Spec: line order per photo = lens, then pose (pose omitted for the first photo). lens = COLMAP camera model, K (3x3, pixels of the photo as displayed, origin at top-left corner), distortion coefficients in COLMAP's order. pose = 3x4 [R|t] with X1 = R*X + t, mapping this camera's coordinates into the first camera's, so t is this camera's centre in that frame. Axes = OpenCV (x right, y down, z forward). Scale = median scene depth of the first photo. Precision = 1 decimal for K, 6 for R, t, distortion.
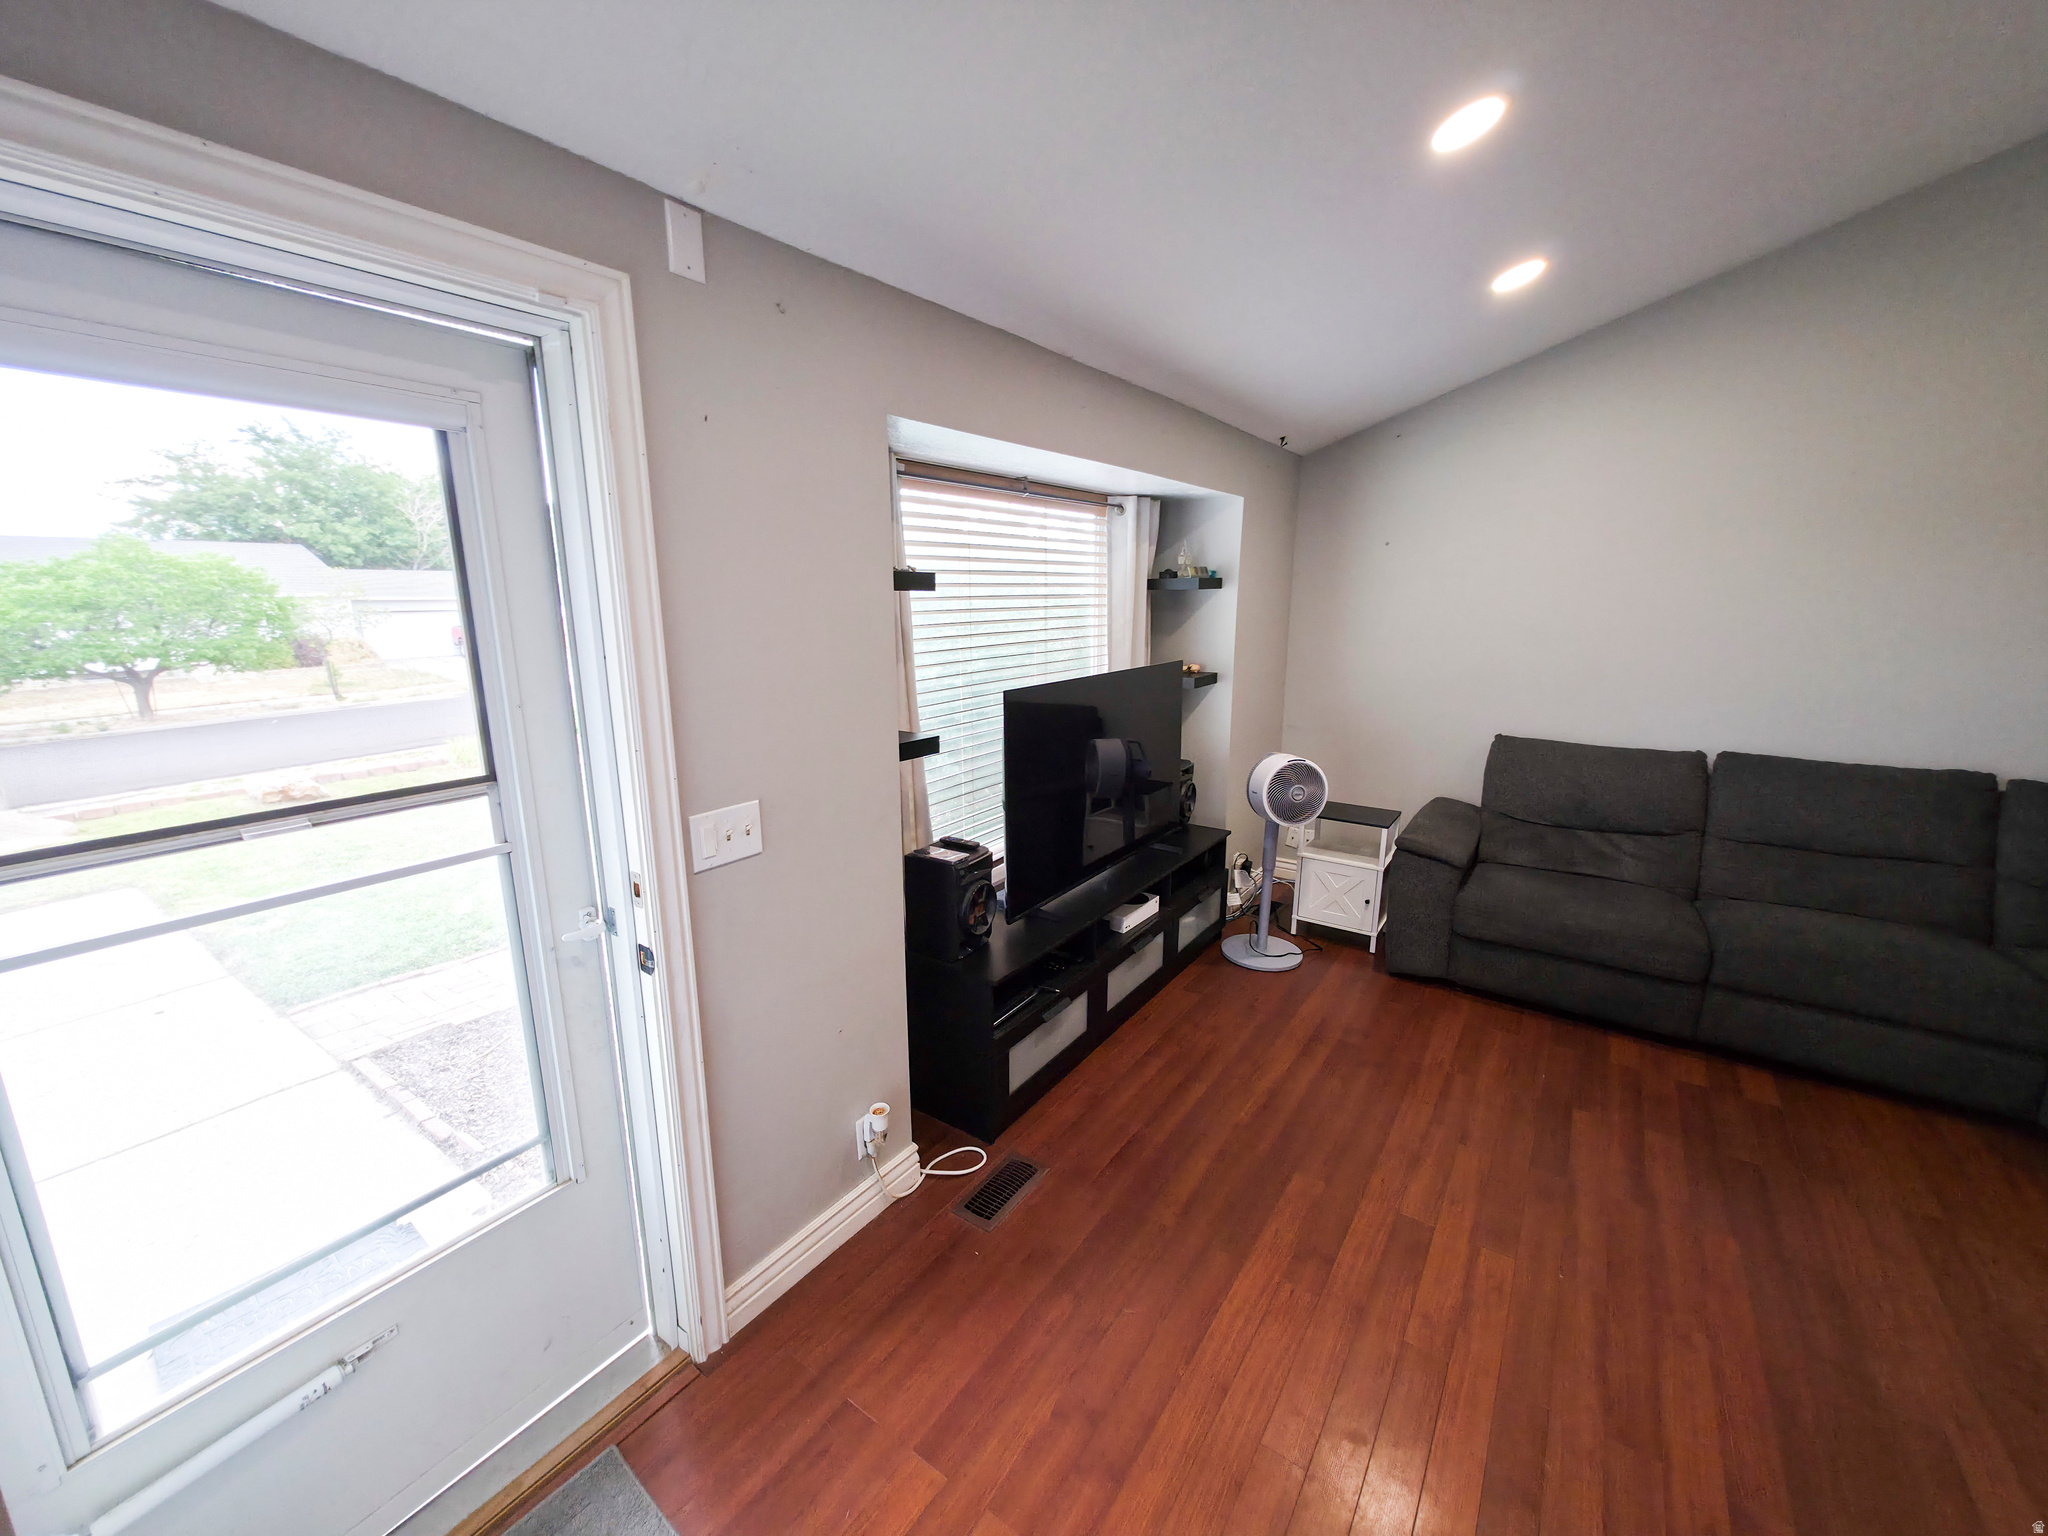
lens RADIAL K [[812.2, 0, 1028.4], [0, 812.2, 773.0], [0, 0, 1]] dist [-0.001064, 0.000113]
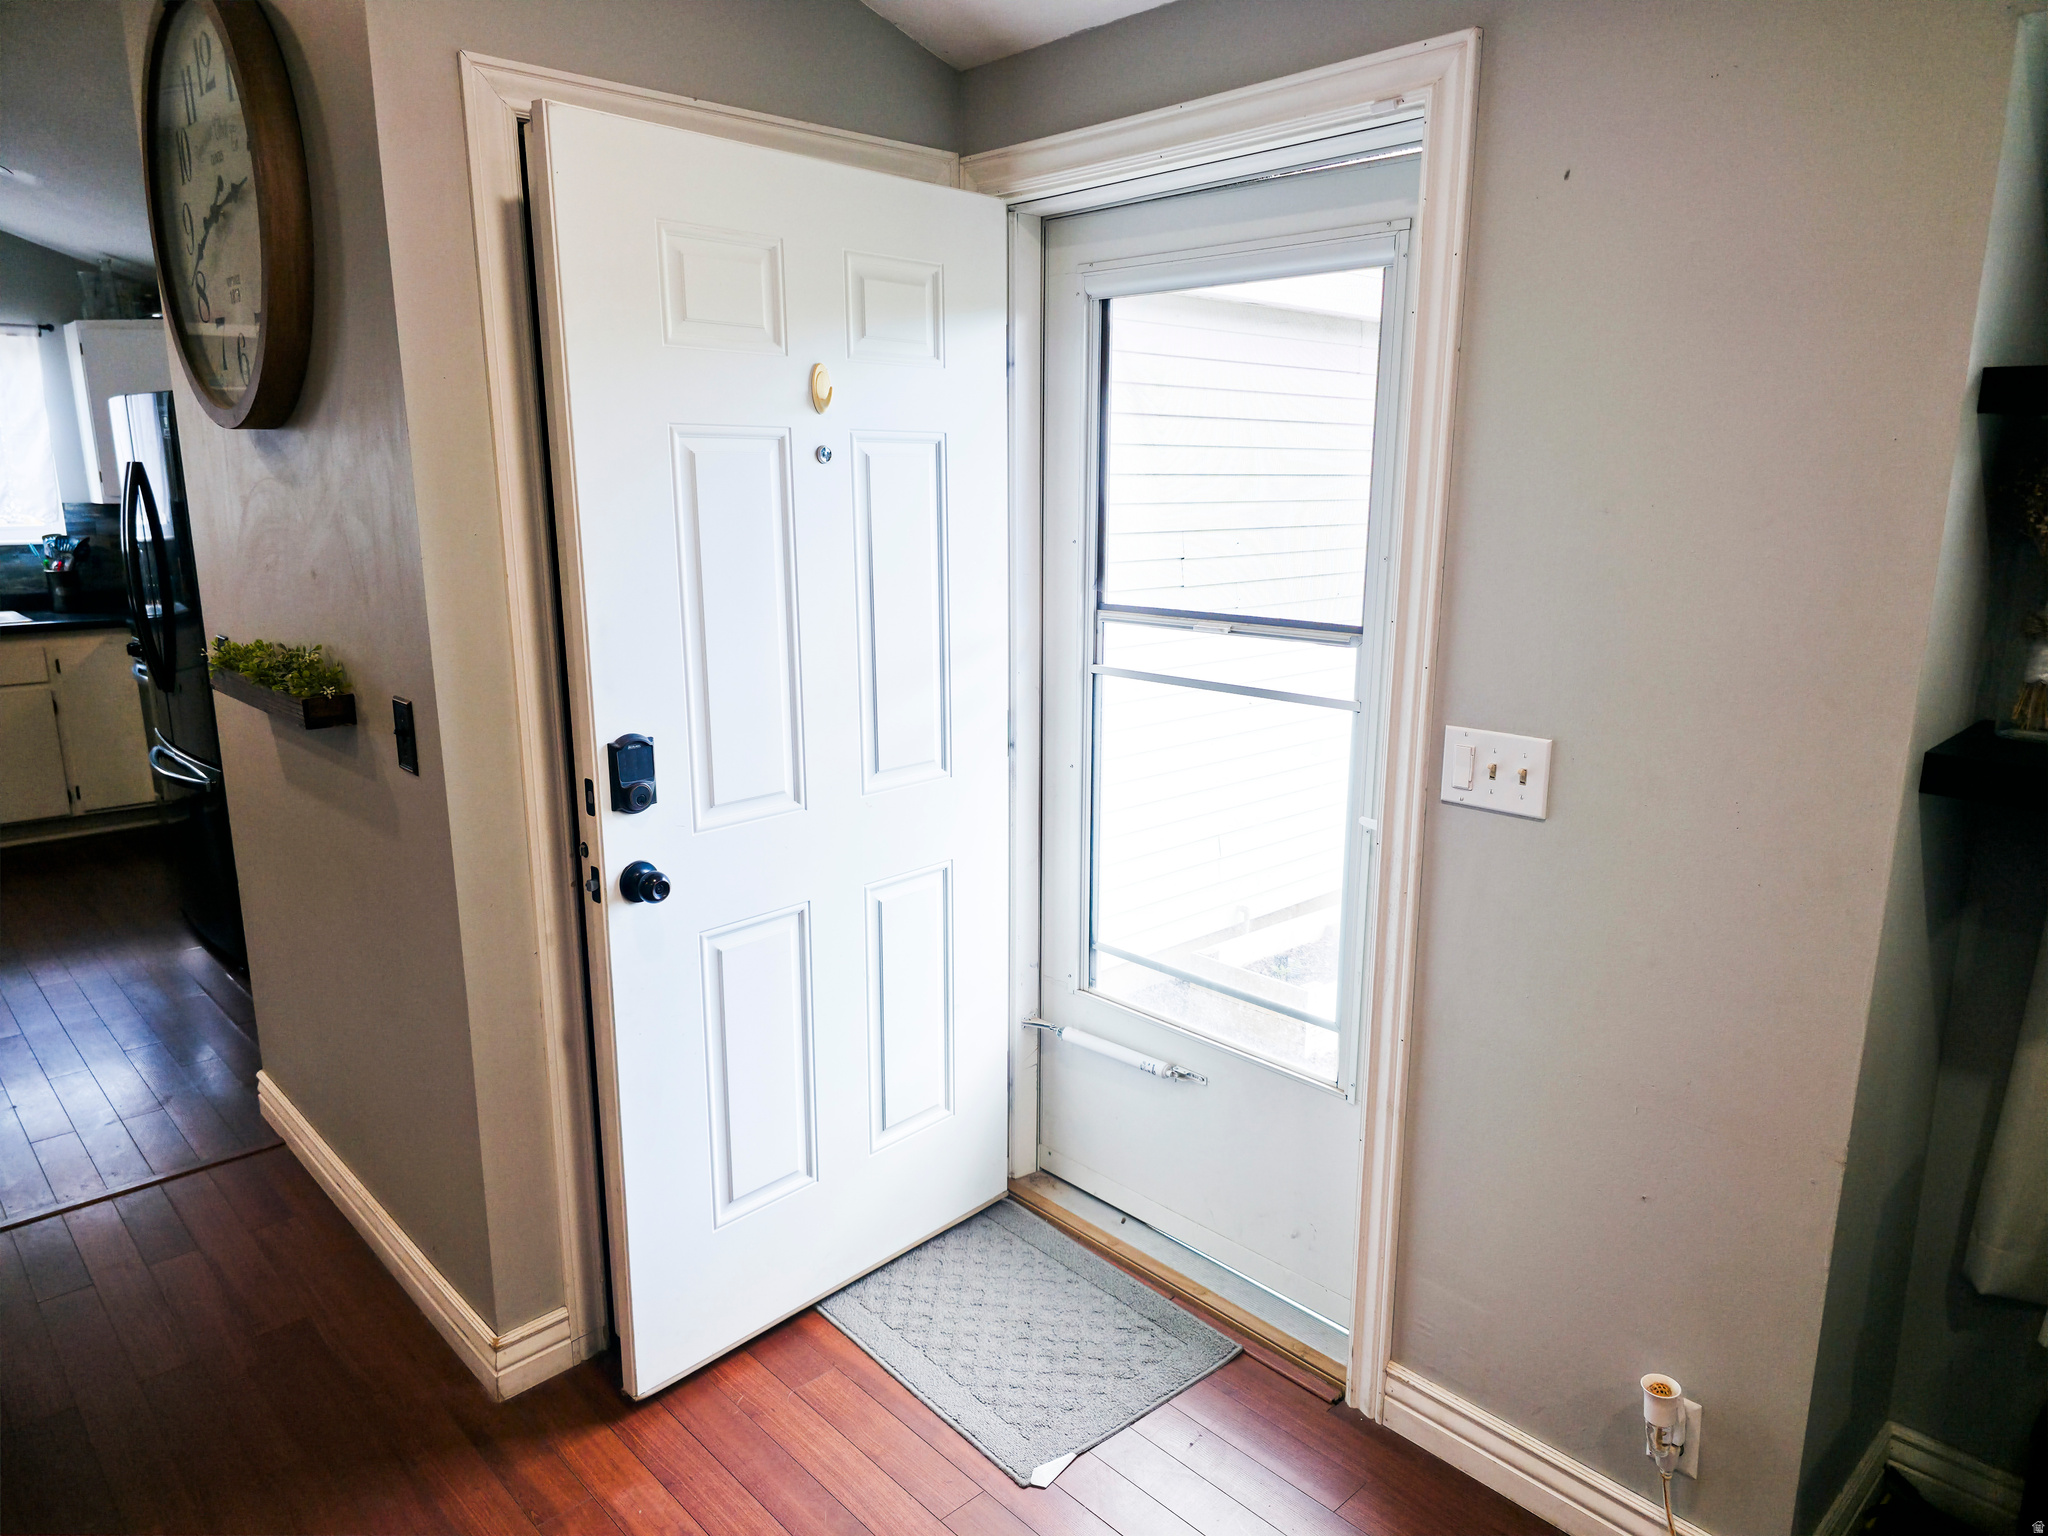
lens RADIAL K [[1344.2, 0, 1038.7], [0, 1344.2, 766.8], [0, 0, 1]] dist [0.018635, -0.009727]
pose [[-0.200316, 0.214088, -0.956054, 0.970088], [-0.212240, 0.943178, 0.255674, -0.167199], [0.956466, 0.254128, -0.143496, 0.913773]]
